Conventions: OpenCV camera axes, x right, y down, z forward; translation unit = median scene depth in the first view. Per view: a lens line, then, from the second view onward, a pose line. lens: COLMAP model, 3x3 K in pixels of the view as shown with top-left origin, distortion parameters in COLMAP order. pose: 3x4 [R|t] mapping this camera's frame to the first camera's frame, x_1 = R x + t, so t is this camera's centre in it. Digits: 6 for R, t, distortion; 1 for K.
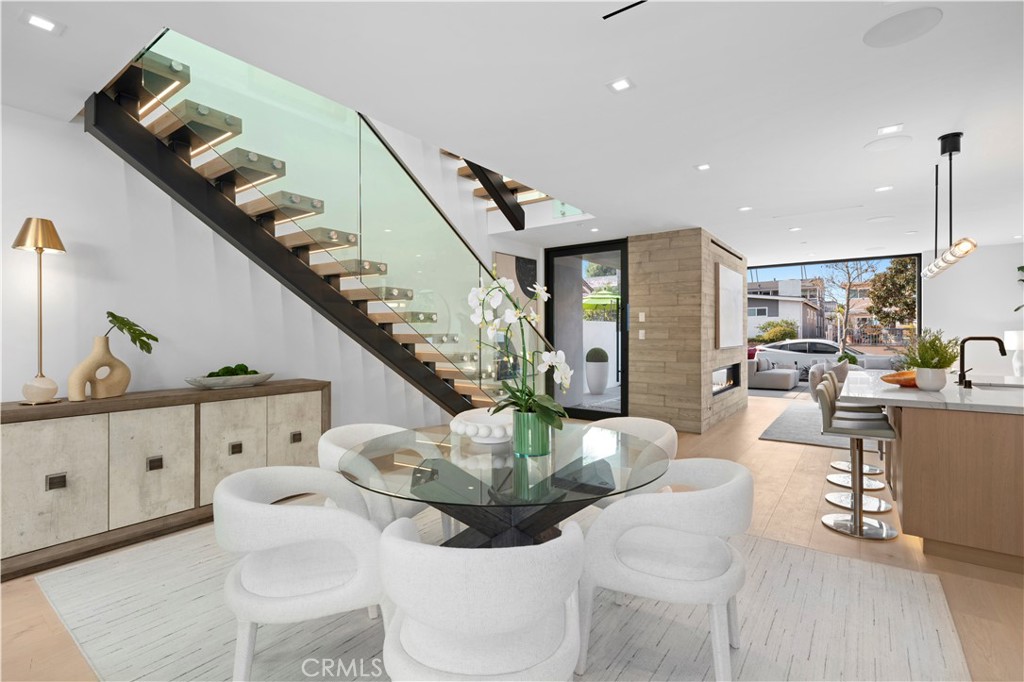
lens RADIAL K [[477.4, 0, 512.0], [0, 477.4, 341.0], [0, 0, 1]] dist [-0.000243, -0.000084]
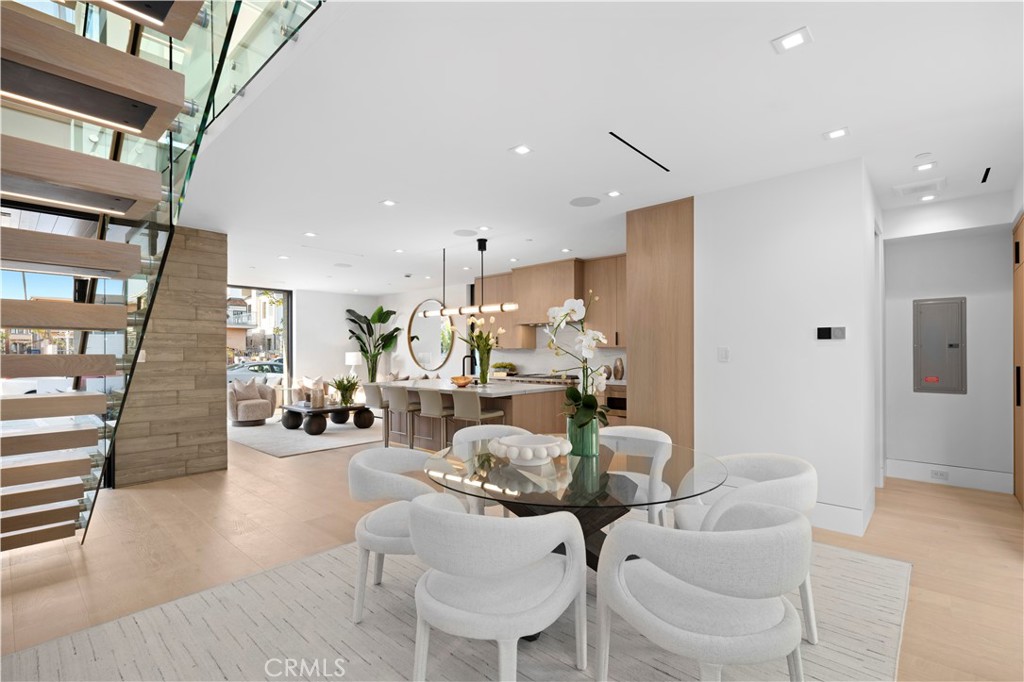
lens RADIAL K [[462.0, 0, 511.2], [0, 462.0, 349.6], [0, 0, 1]] dist [-0.001668, -0.000234]
pose [[0.108621, 0.003640, 0.994077, -0.383363], [0.013316, 0.999898, -0.005116, -0.012636], [-0.993994, 0.013793, 0.108561, 0.374756]]
